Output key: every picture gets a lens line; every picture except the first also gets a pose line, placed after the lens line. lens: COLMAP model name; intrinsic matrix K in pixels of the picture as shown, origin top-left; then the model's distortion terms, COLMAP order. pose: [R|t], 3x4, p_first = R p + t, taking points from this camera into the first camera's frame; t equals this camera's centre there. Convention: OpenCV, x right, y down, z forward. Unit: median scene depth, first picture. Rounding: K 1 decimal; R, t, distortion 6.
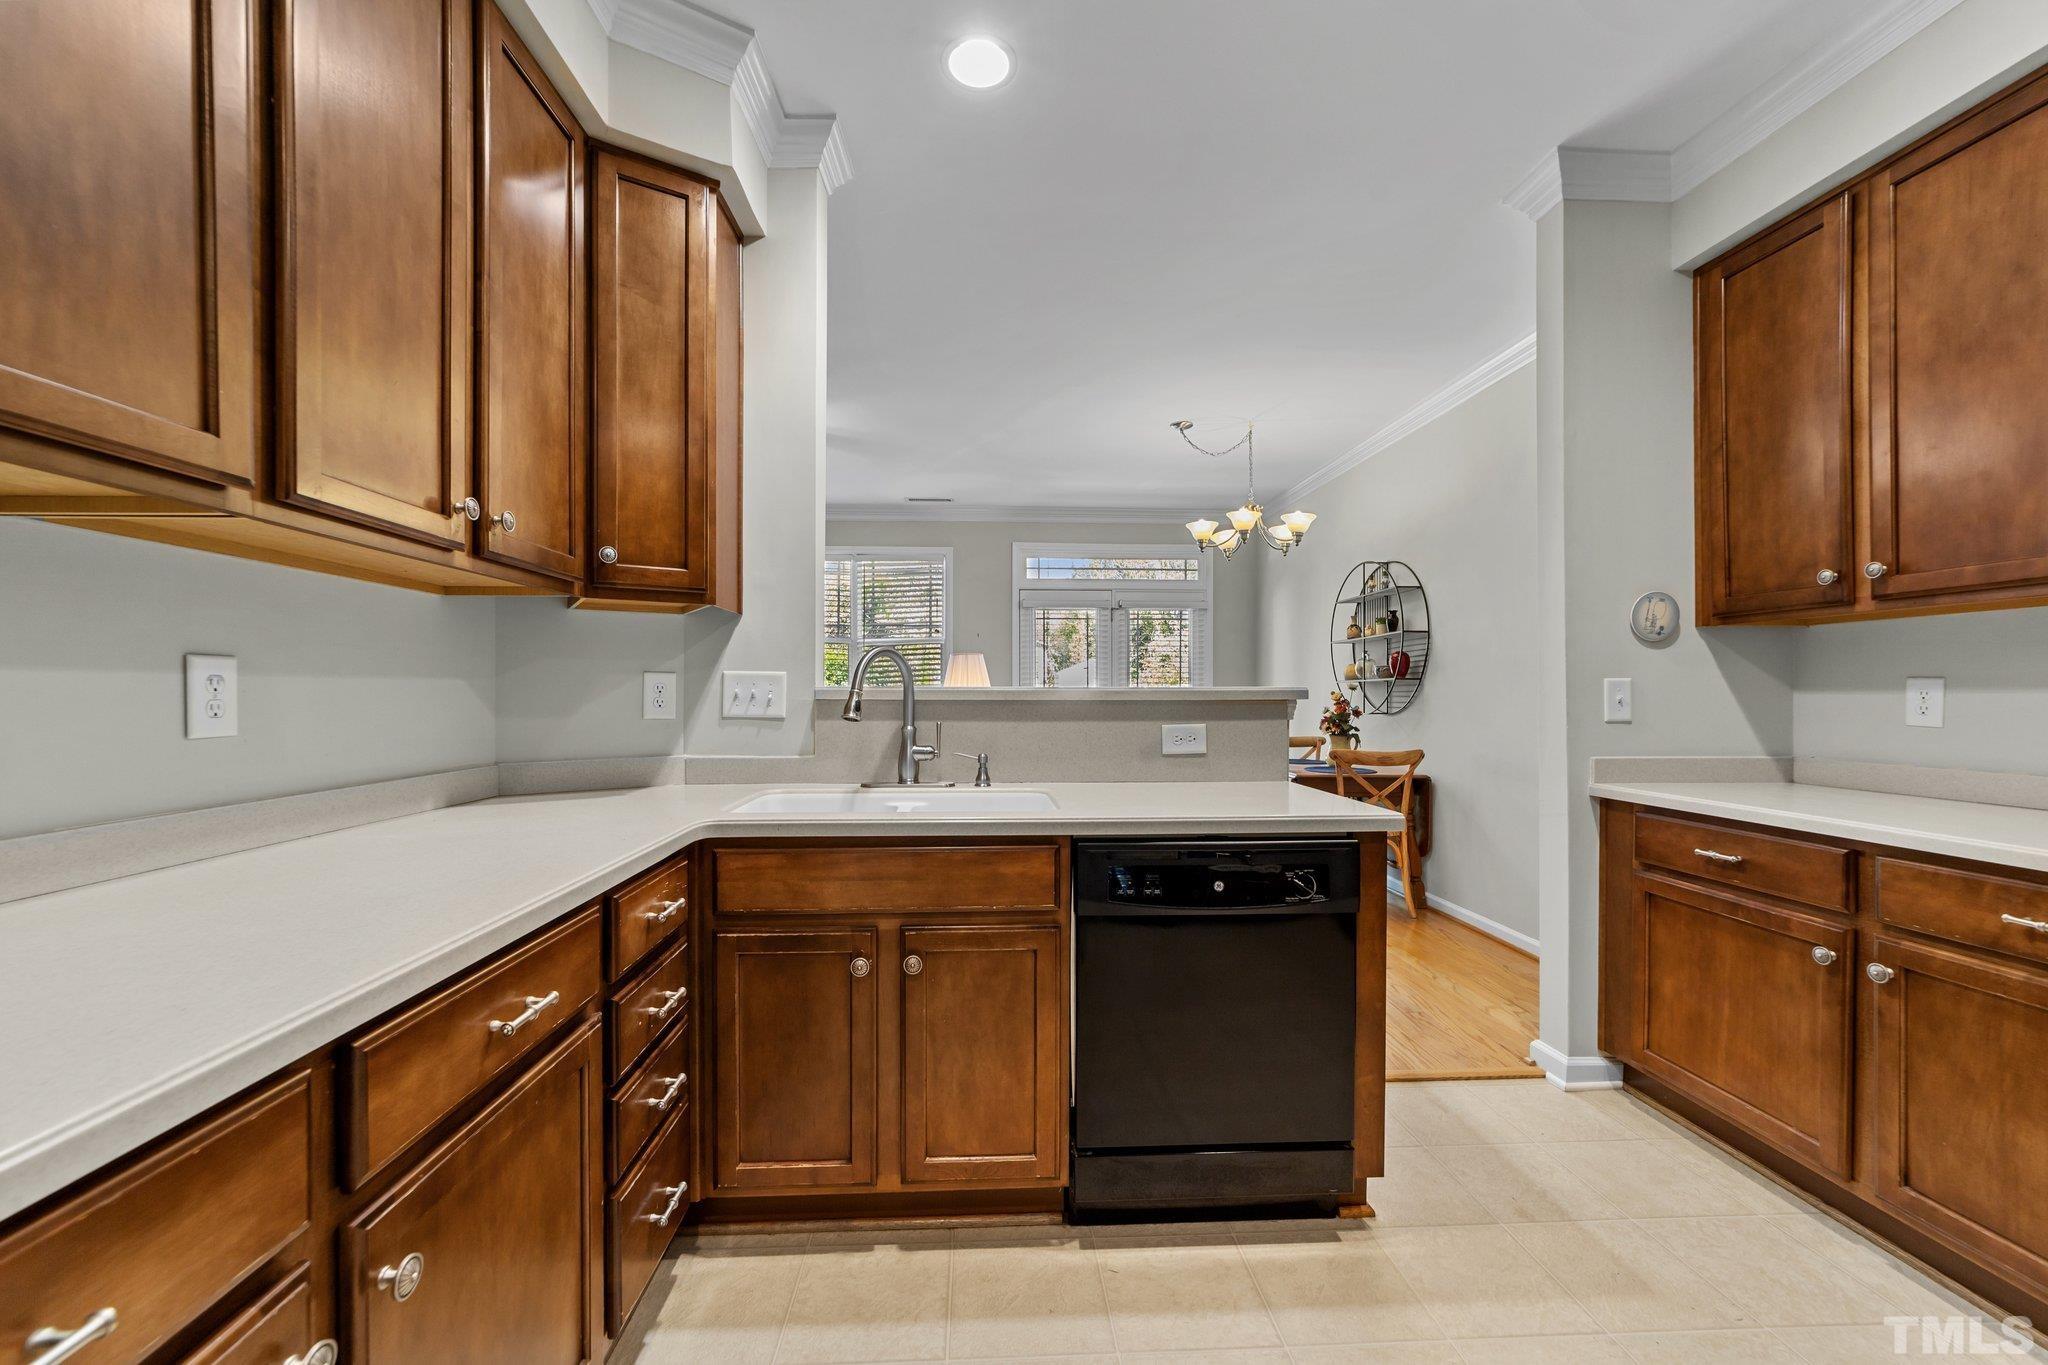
lens RADIAL K [[797.5, 0, 1023.3], [0, 797.5, 698.4], [0, 0, 1]] dist [-0.007950, 0.003463]
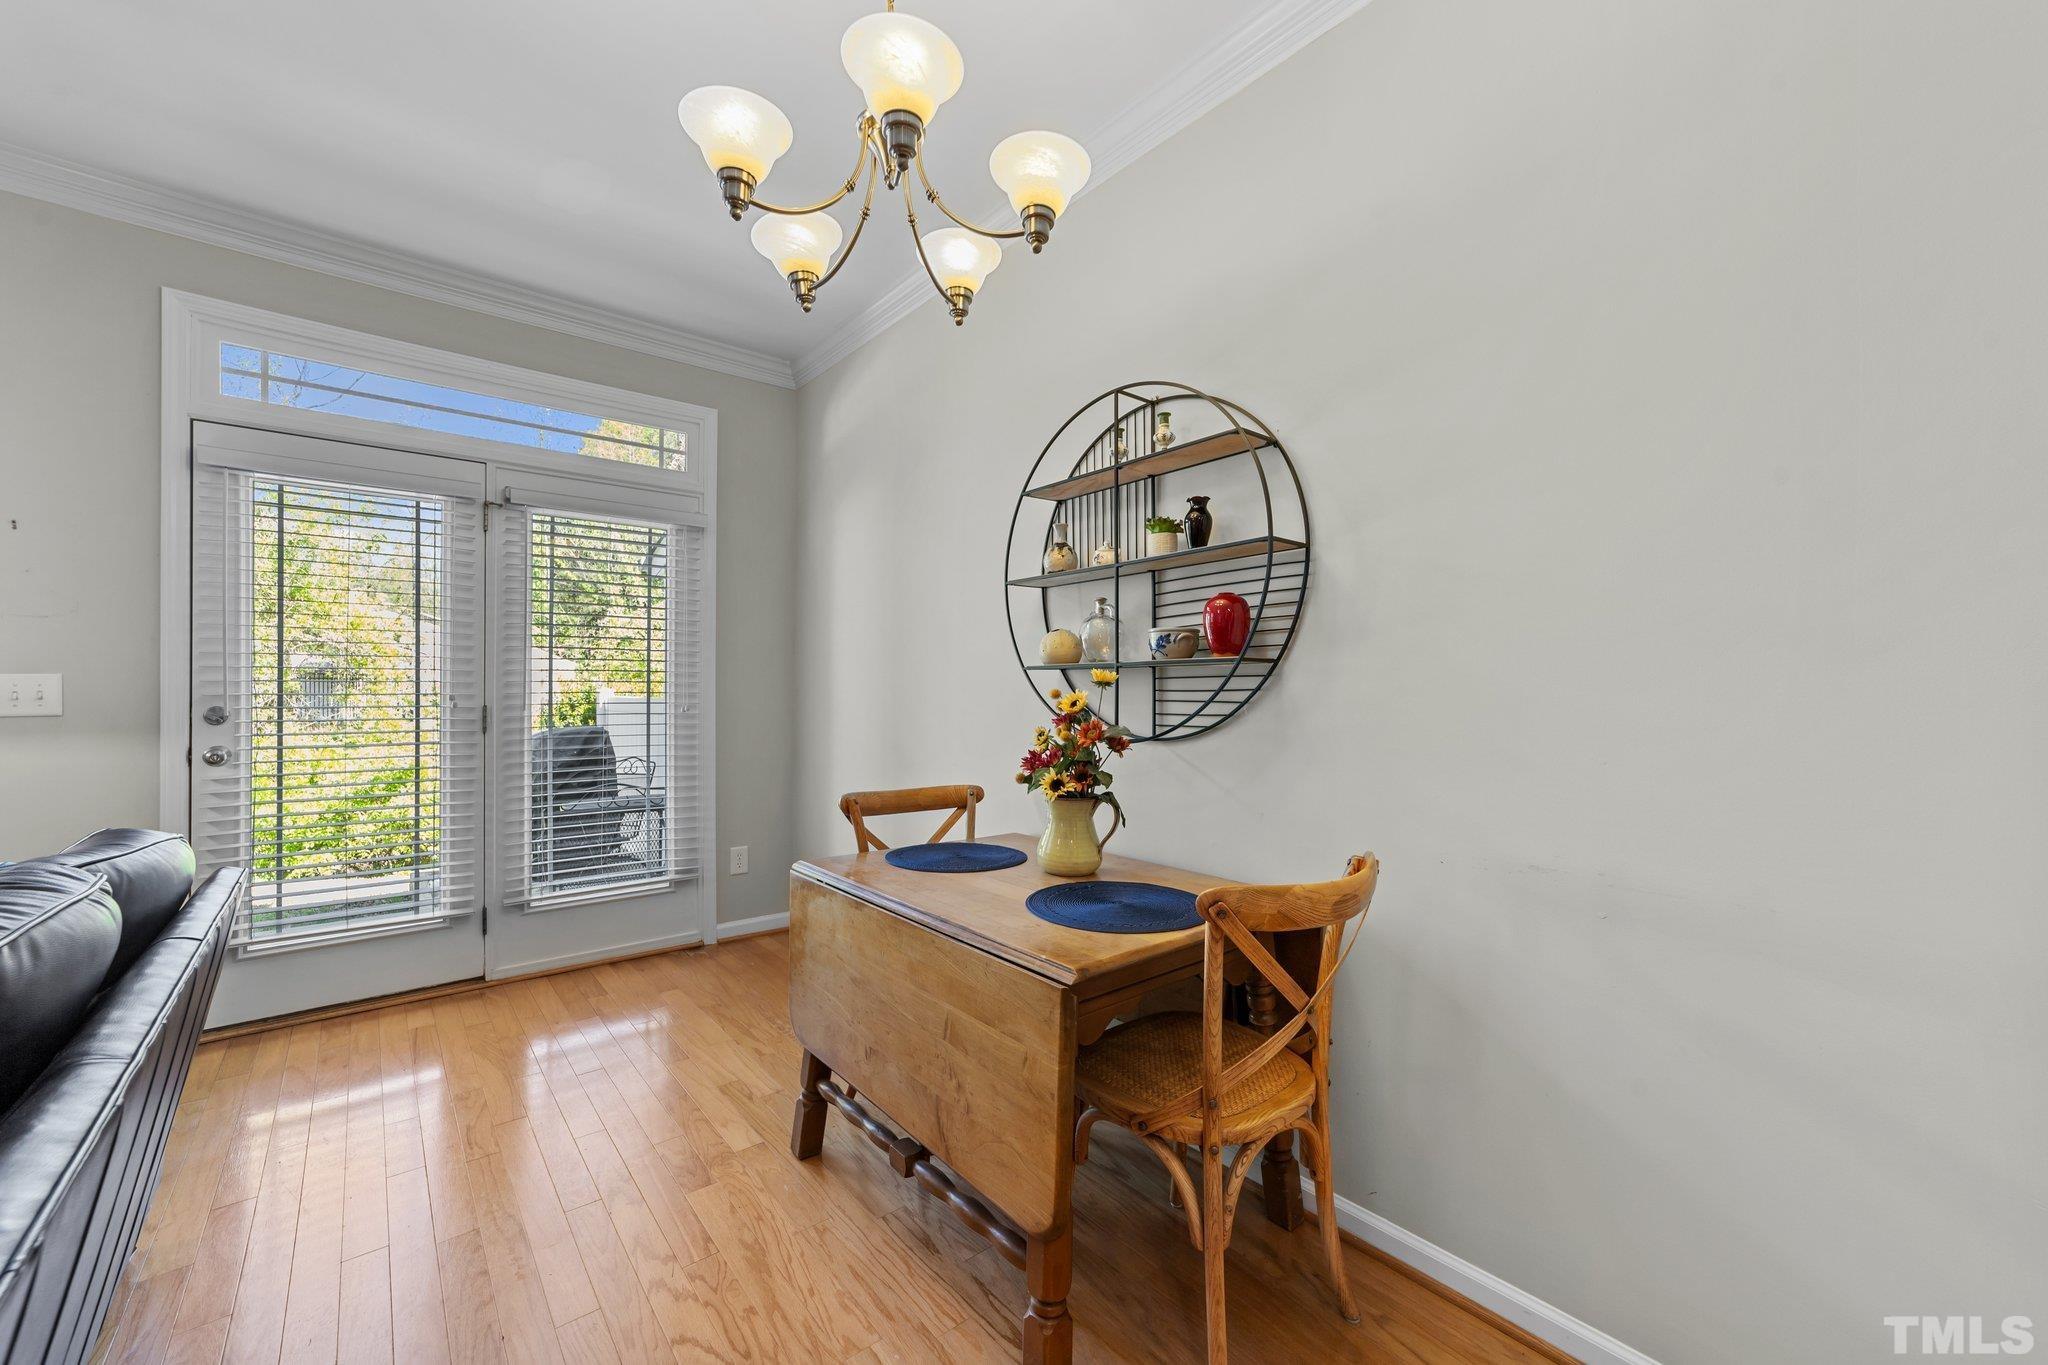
lens RADIAL K [[797.5, 0, 1006.1], [0, 797.5, 687.7], [0, 0, 1]] dist [-0.007950, 0.003463]
pose [[0.814860, 0.000810, 0.579658, 0.315368], [0.003278, 0.999977, -0.006006, -0.019272], [-0.579649, 0.006794, 0.814838, 1.630677]]
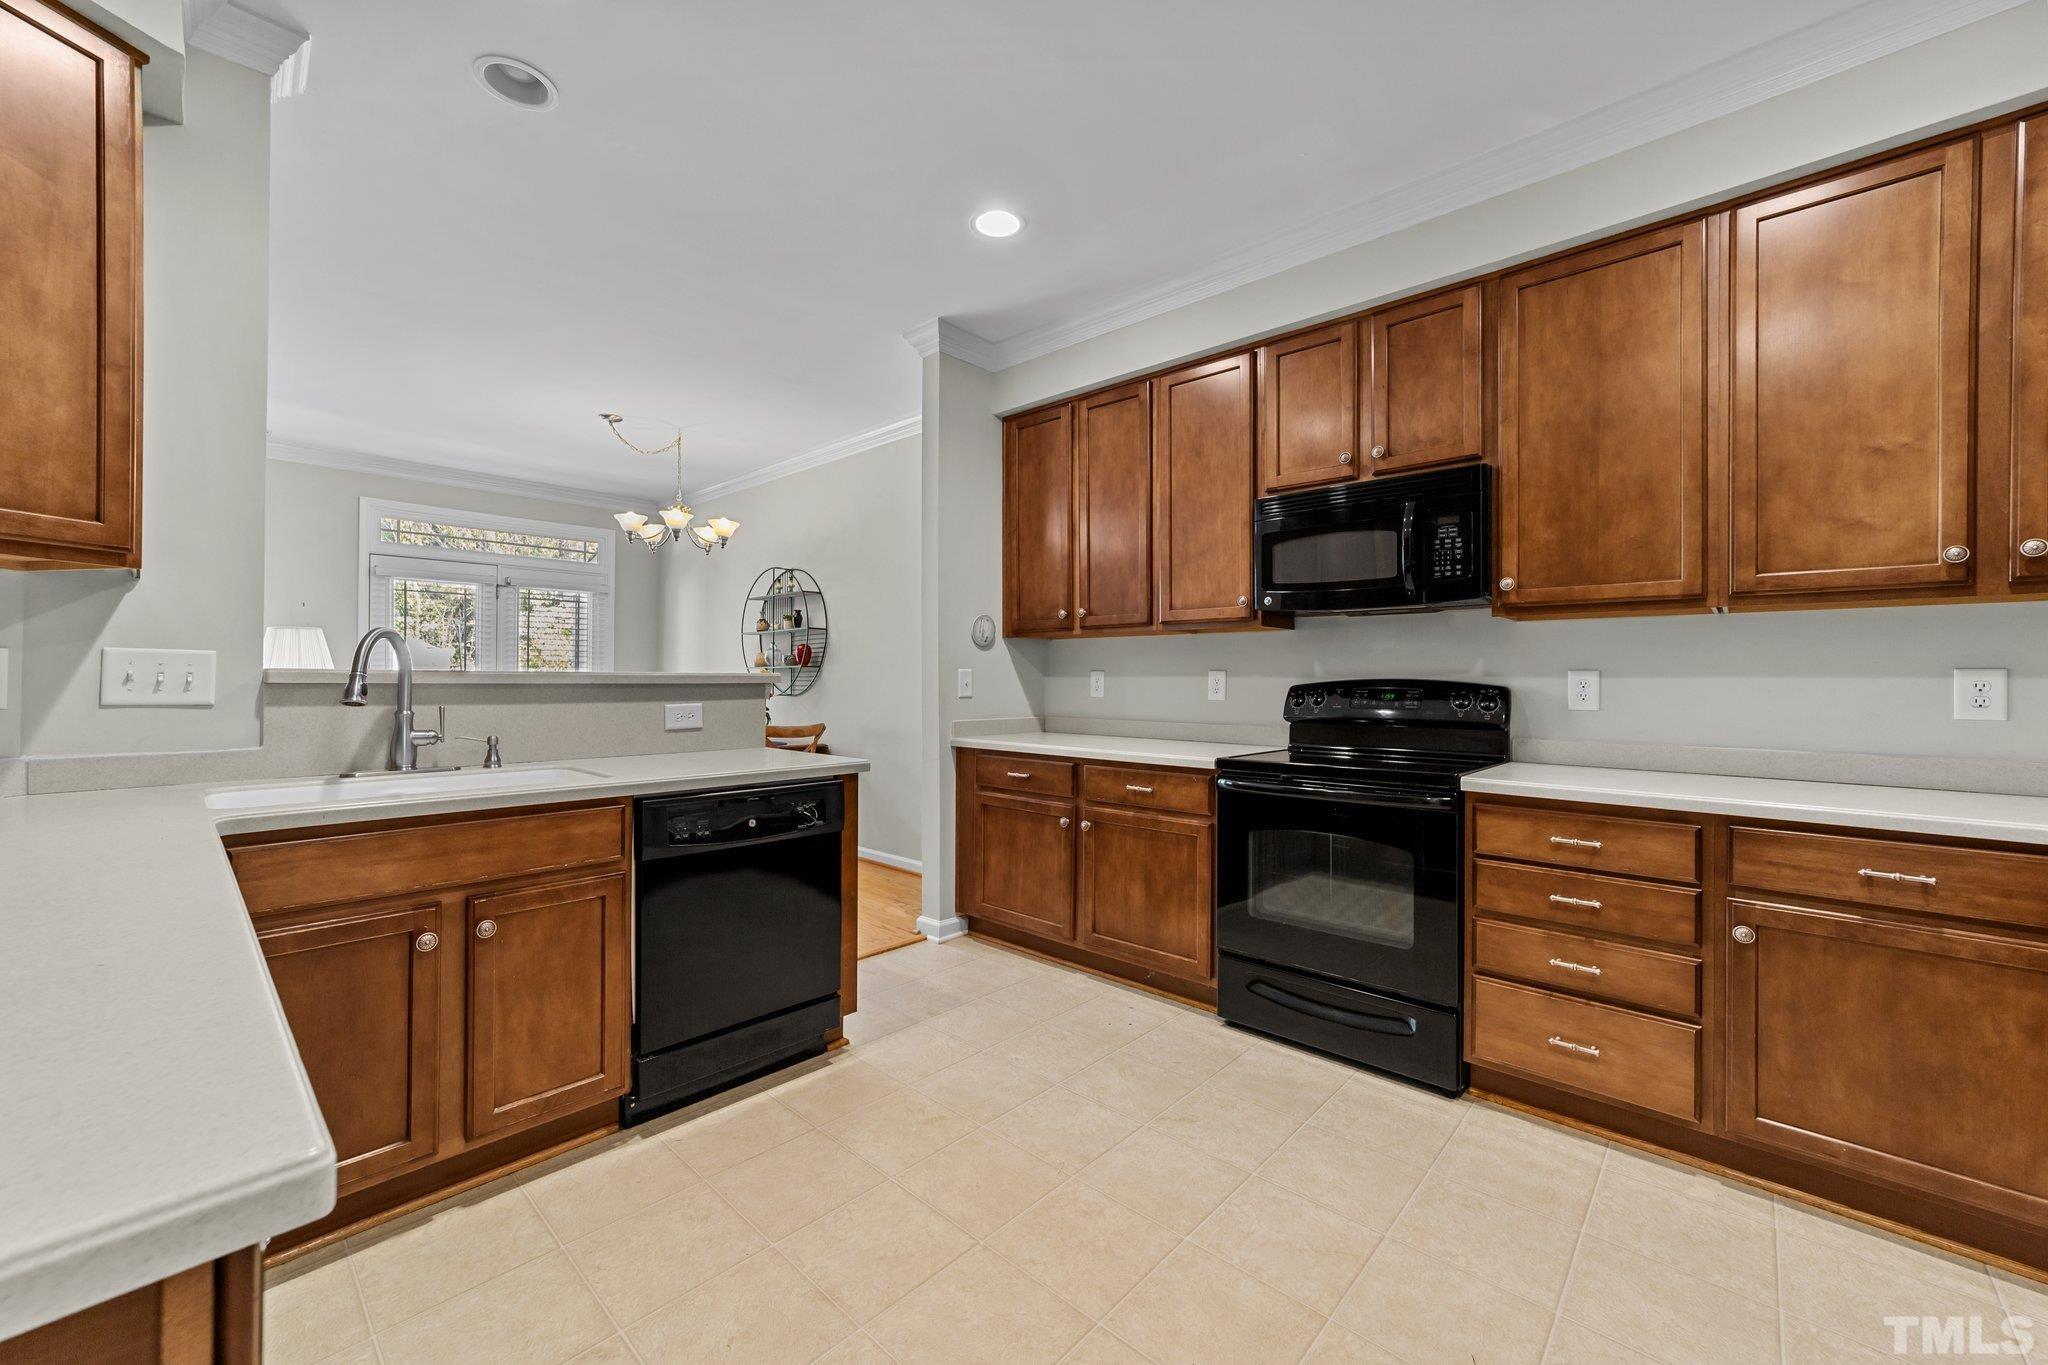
lens RADIAL K [[797.5, 0, 997.6], [0, 797.5, 685.1], [0, 0, 1]] dist [-0.007950, 0.003463]
pose [[0.735831, -0.002242, 0.677161, -0.298307], [0.001272, 0.999997, 0.001930, 0.003280], [-0.677164, -0.000559, 0.735832, -0.213538]]
